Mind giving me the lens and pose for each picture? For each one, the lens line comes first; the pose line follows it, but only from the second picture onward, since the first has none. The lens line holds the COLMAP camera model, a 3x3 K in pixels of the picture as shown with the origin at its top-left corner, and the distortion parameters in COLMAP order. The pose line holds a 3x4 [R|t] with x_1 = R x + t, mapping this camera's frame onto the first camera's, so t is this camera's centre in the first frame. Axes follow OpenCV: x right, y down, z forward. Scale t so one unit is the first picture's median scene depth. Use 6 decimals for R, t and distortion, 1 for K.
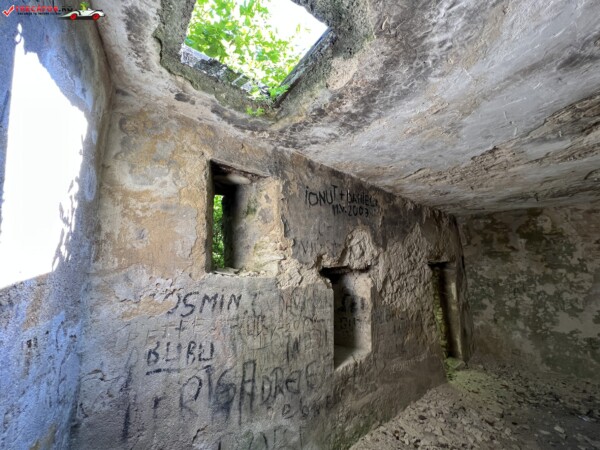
lens RADIAL K [[240.6, 0, 299.8], [0, 240.6, 226.0], [0, 0, 1]] dist [-0.003224, 0.001263]
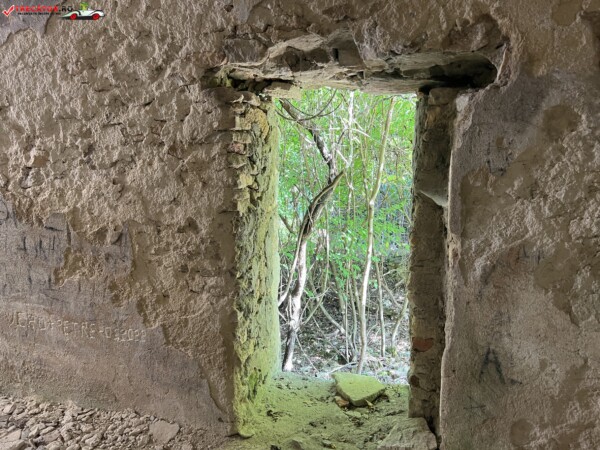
lens RADIAL K [[453.4, 0, 305.6], [0, 453.4, 228.3], [0, 0, 1]] dist [0.049090, -0.059395]
pose [[0.580978, 0.125978, -0.804111, 2.332677], [0.148541, 0.954946, 0.256931, 0.444019], [0.800250, -0.268714, 0.536090, 1.655314]]
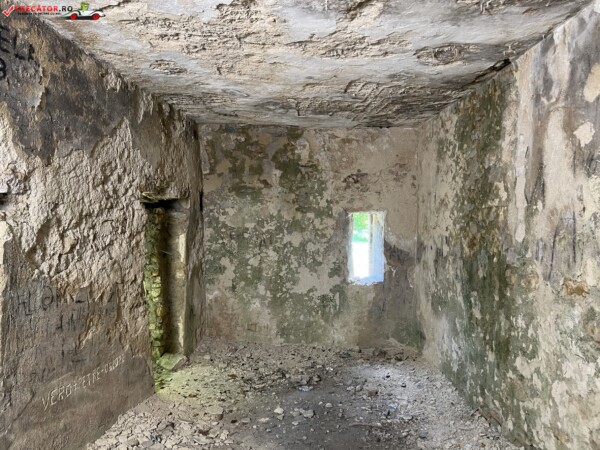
lens RADIAL K [[453.4, 0, 305.4], [0, 453.4, 228.2], [0, 0, 1]] dist [0.049090, -0.059395]
pose [[0.700273, -0.011698, 0.713779, 0.124542], [-0.127554, 0.981725, 0.141231, 0.060908], [-0.702387, -0.189946, 0.685984, 0.043075]]
